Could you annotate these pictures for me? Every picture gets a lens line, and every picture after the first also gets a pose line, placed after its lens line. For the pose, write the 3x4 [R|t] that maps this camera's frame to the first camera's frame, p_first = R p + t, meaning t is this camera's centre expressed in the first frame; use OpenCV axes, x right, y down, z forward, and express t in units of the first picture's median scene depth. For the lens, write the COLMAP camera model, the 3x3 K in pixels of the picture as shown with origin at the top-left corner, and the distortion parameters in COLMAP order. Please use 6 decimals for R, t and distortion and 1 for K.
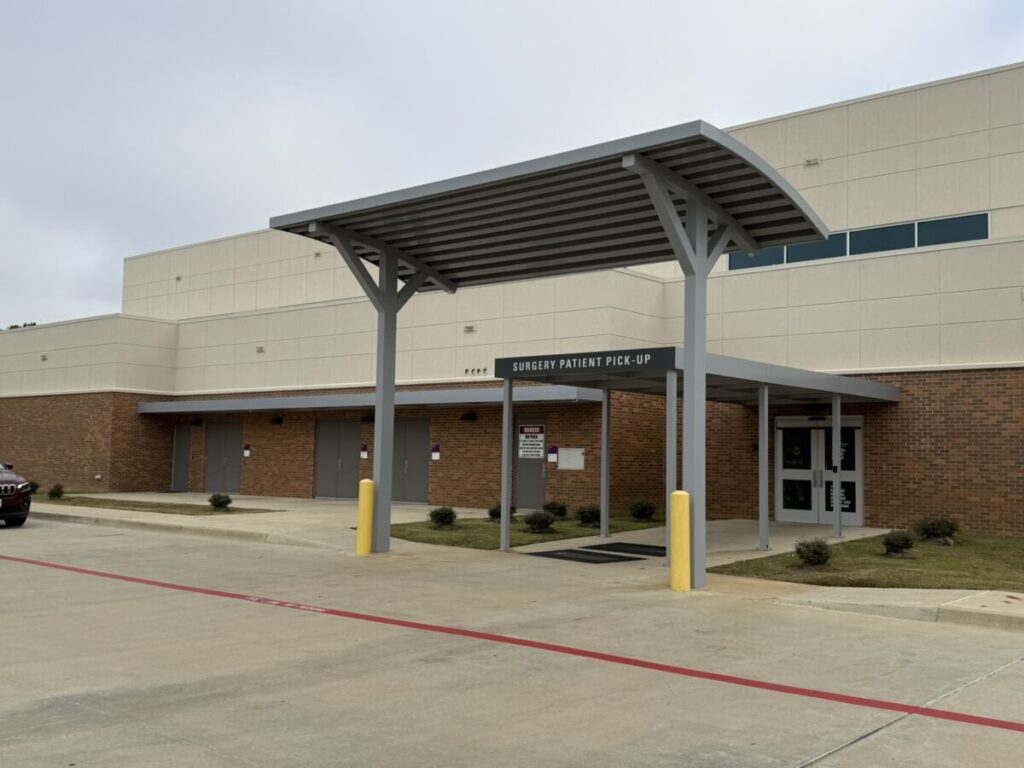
lens RADIAL K [[1054.5, 0, 511.2], [0, 1054.5, 384.8], [0, 0, 1]] dist [-0.014551, 0.000000]
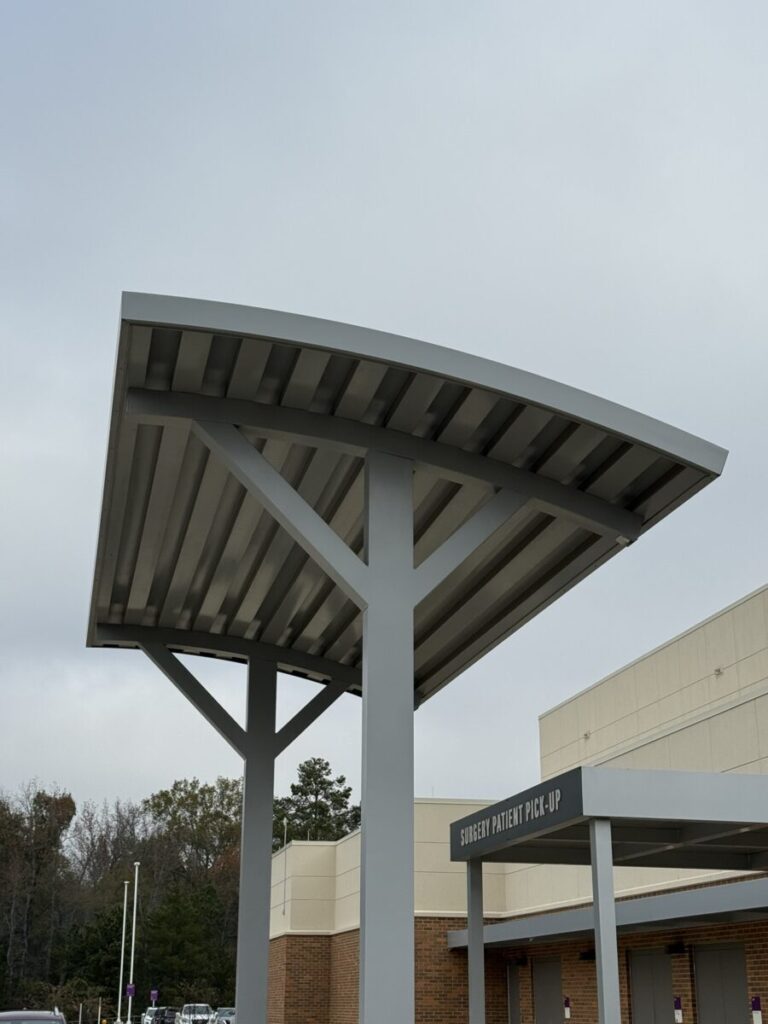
lens RADIAL K [[1486.9, 0, 384.9], [0, 1486.9, 511.0], [0, 0, 1]] dist [0.058801, 0.000000]
pose [[0.793746, -0.203750, -0.573108, 0.208249], [0.055285, 0.962493, -0.265614, 0.009446], [0.605732, 0.179146, 0.775239, 0.198663]]
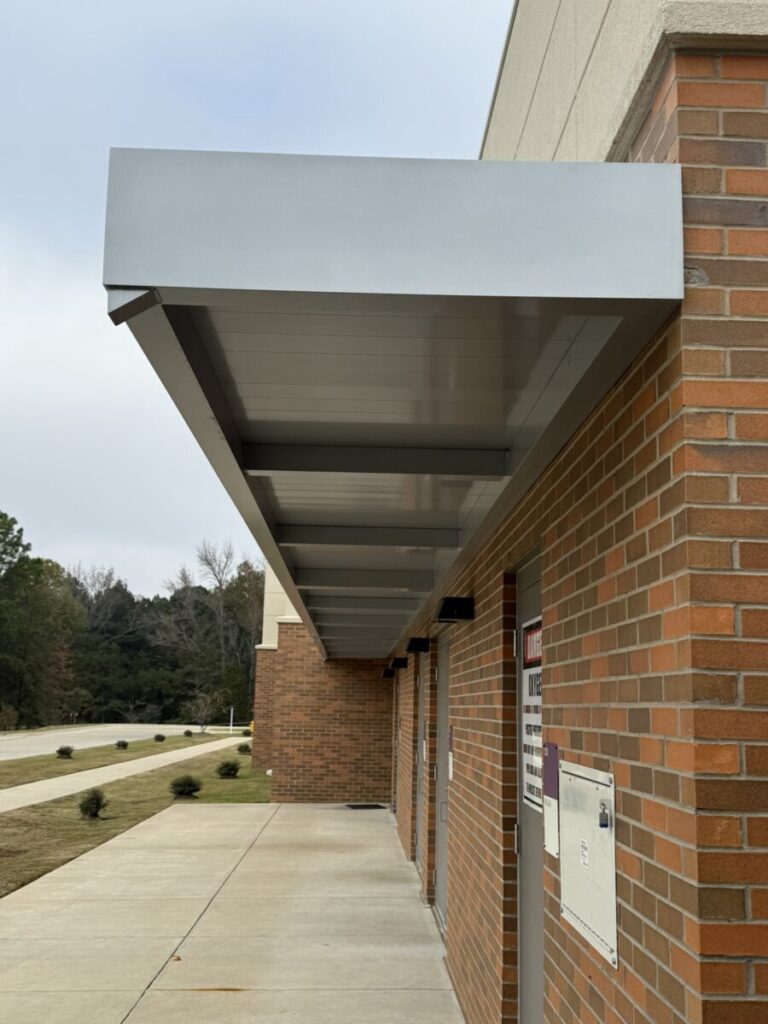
lens RADIAL K [[1109.5, 0, 384.2], [0, 1109.5, 511.4], [0, 0, 1]] dist [0.006579, 0.000000]
pose [[0.668155, -0.132982, -0.732041, 0.112959], [0.046323, 0.989424, -0.137458, 0.032209], [0.742578, 0.057933, 0.667249, 0.624050]]
